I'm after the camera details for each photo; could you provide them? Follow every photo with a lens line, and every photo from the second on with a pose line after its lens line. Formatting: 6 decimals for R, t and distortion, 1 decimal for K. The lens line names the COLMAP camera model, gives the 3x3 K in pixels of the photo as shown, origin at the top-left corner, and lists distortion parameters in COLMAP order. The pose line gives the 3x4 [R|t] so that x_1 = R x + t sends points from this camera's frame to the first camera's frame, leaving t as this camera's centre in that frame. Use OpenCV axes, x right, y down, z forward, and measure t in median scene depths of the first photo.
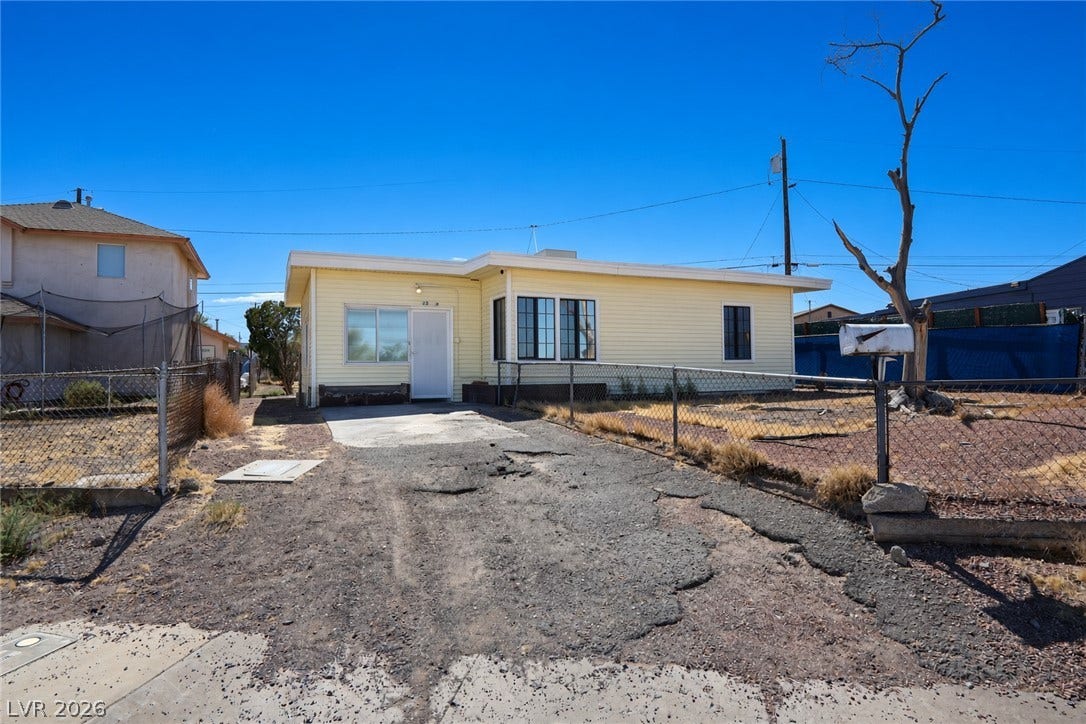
lens RADIAL K [[611.4, 0, 541.7], [0, 611.4, 360.4], [0, 0, 1]] dist [-0.029507, 0.003778]
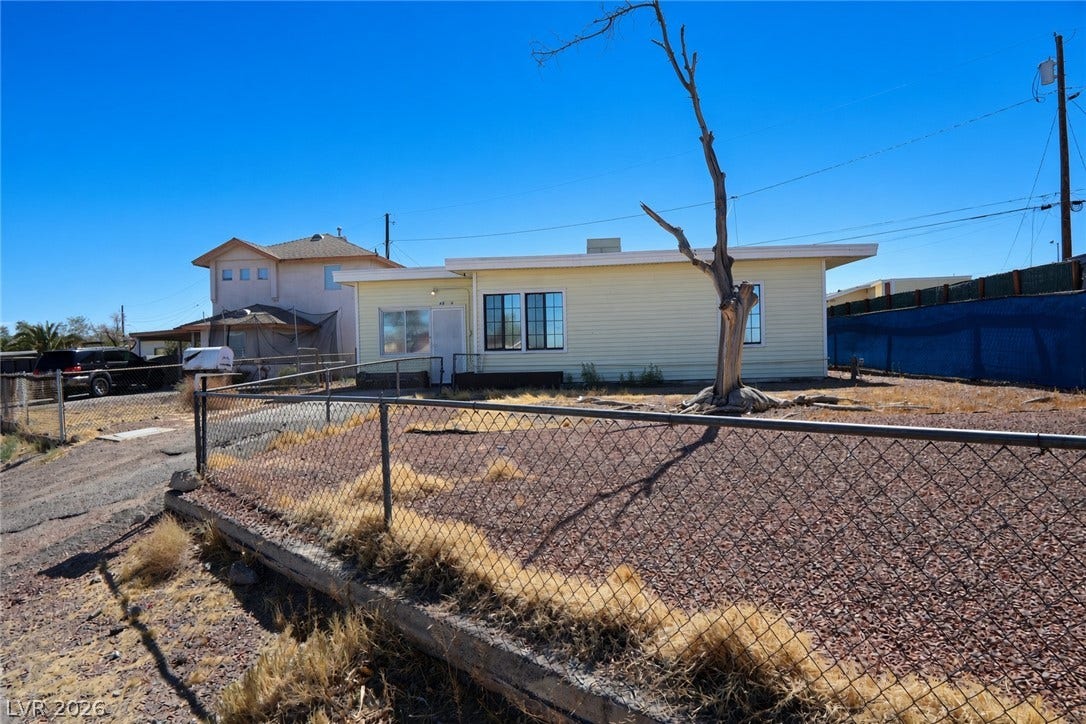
lens RADIAL K [[611.4, 0, 540.1], [0, 611.4, 366.8], [0, 0, 1]] dist [-0.029507, 0.003778]
pose [[0.871742, -0.006358, -0.489924, 0.507542], [0.029979, 0.998734, 0.040383, -0.013513], [0.489048, -0.049891, 0.870829, 0.061188]]
